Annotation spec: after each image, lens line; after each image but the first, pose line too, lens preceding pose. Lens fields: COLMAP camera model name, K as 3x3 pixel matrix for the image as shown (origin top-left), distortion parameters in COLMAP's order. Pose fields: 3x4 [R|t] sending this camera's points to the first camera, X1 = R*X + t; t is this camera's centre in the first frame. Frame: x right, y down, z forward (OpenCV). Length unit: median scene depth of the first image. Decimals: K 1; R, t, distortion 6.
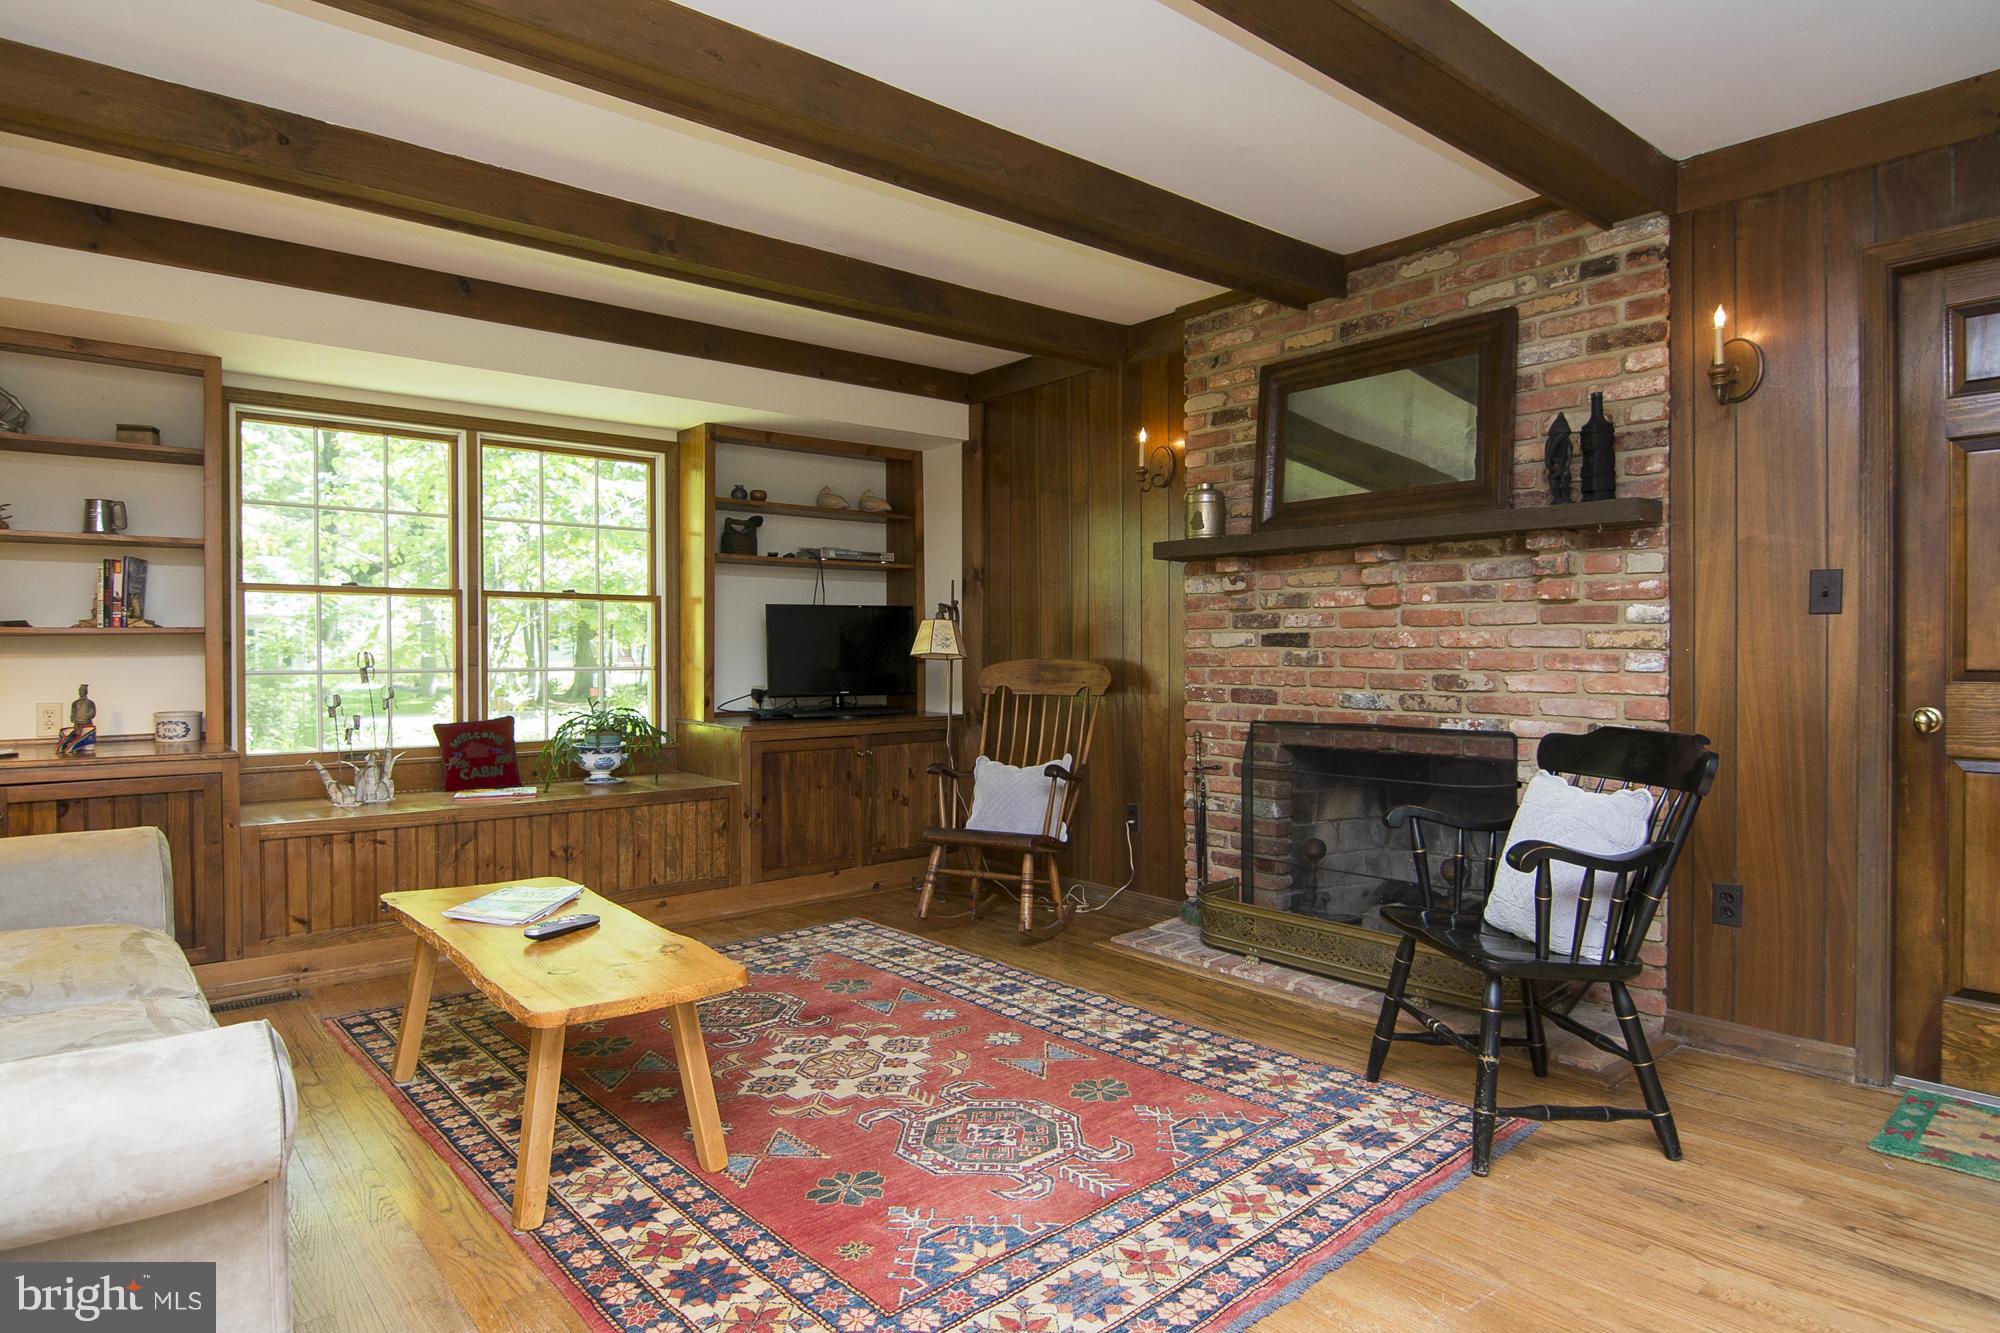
lens RADIAL K [[1155.6, 0, 993.0], [0, 1155.6, 665.7], [0, 0, 1]] dist [0.004227, -0.020860]
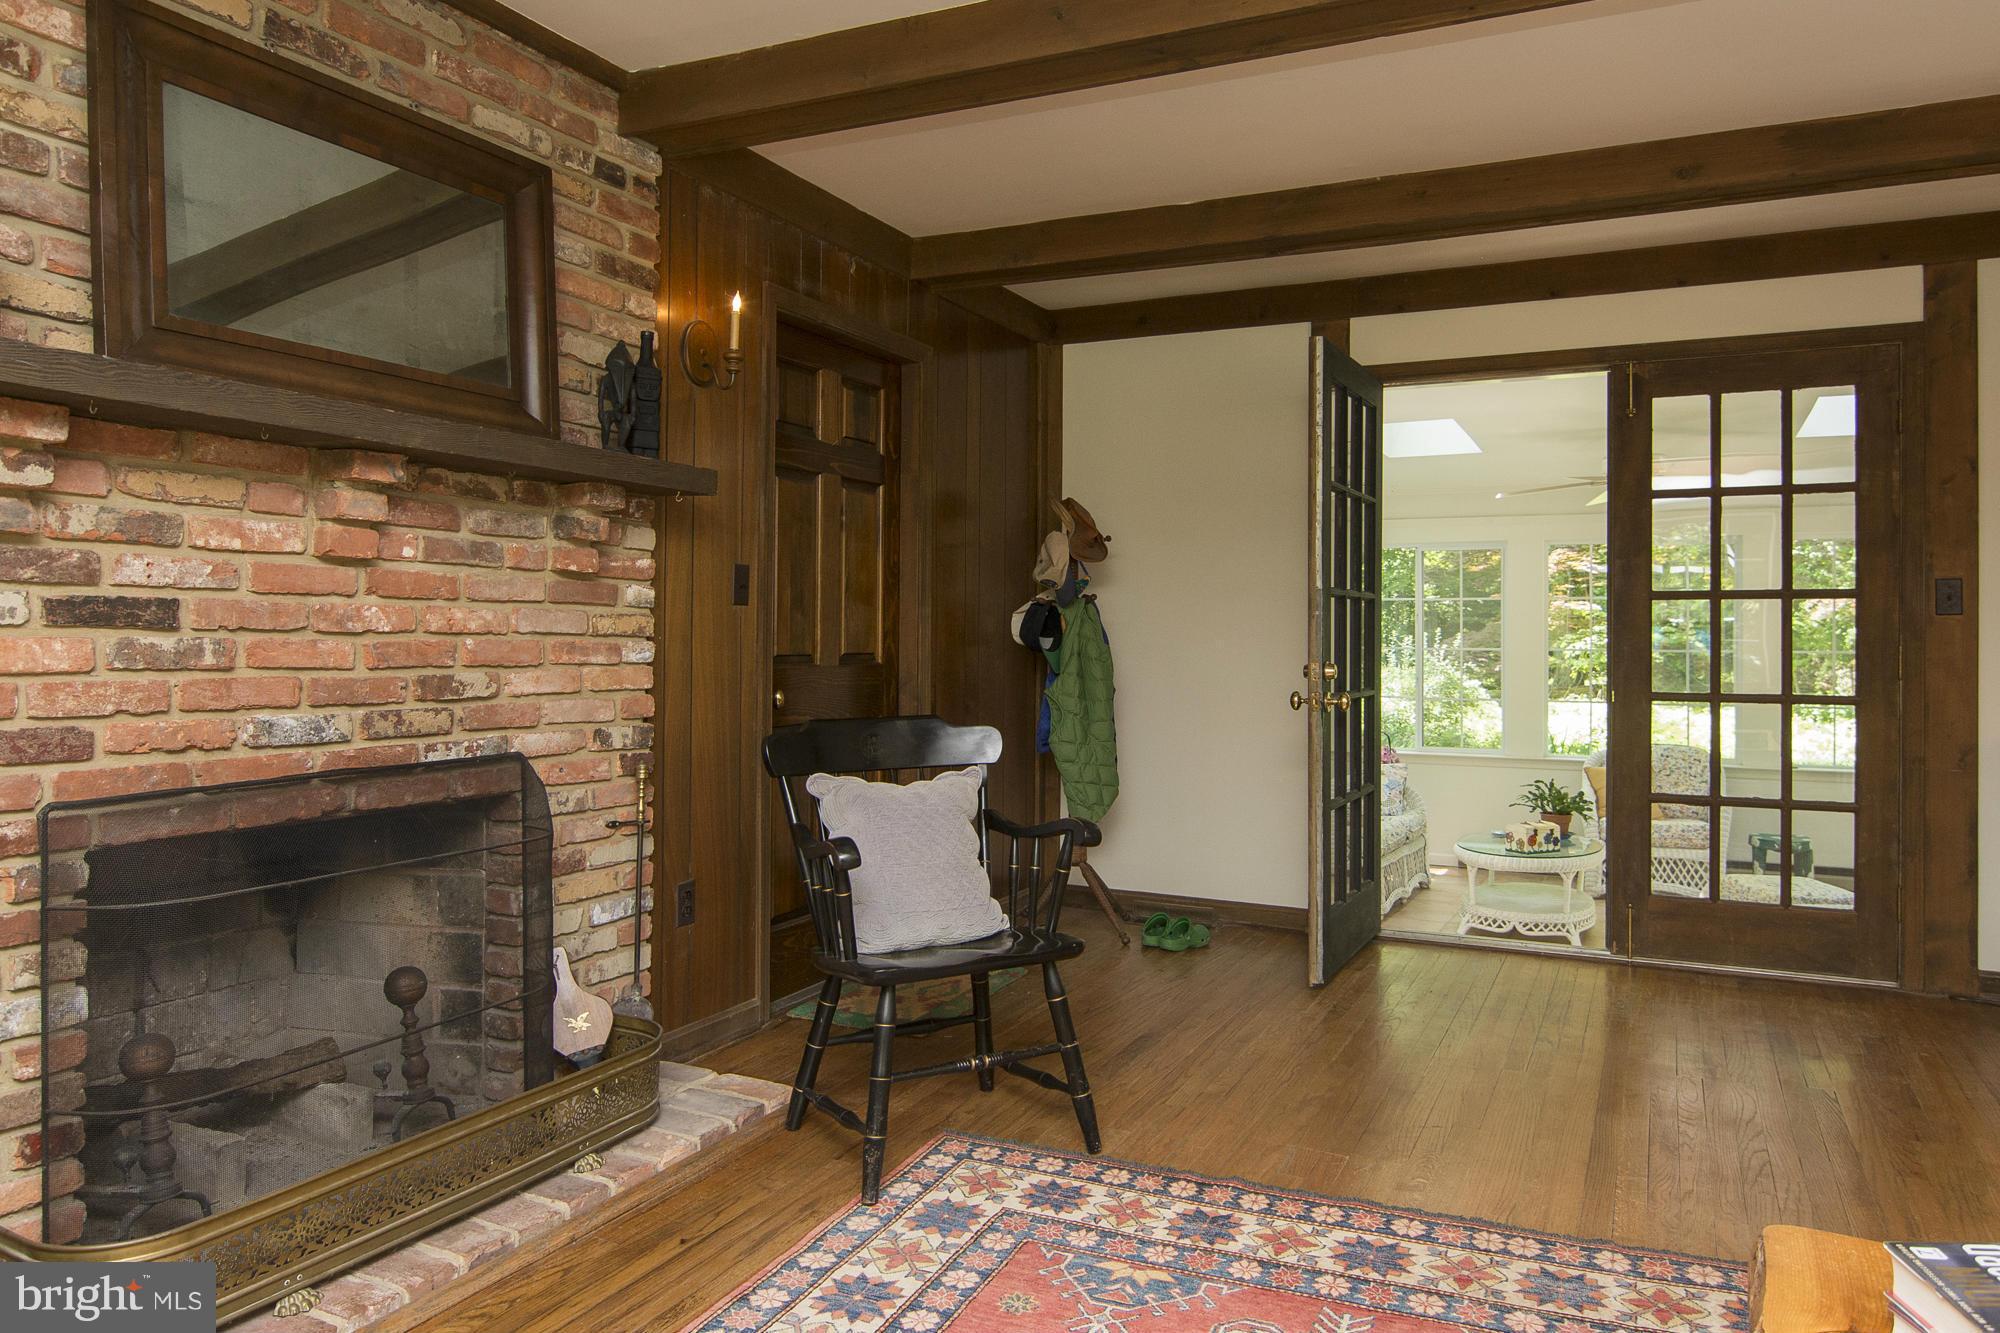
lens RADIAL K [[1361.8, 0, 1001.1], [0, 1361.8, 618.5], [0, 0, 1]] dist [0.001921, -0.001606]
pose [[-0.423819, 0.009755, 0.905694, -0.443034], [0.005267, 0.999952, -0.008306, -0.016753], [-0.905731, 0.001250, -0.423850, 1.091134]]
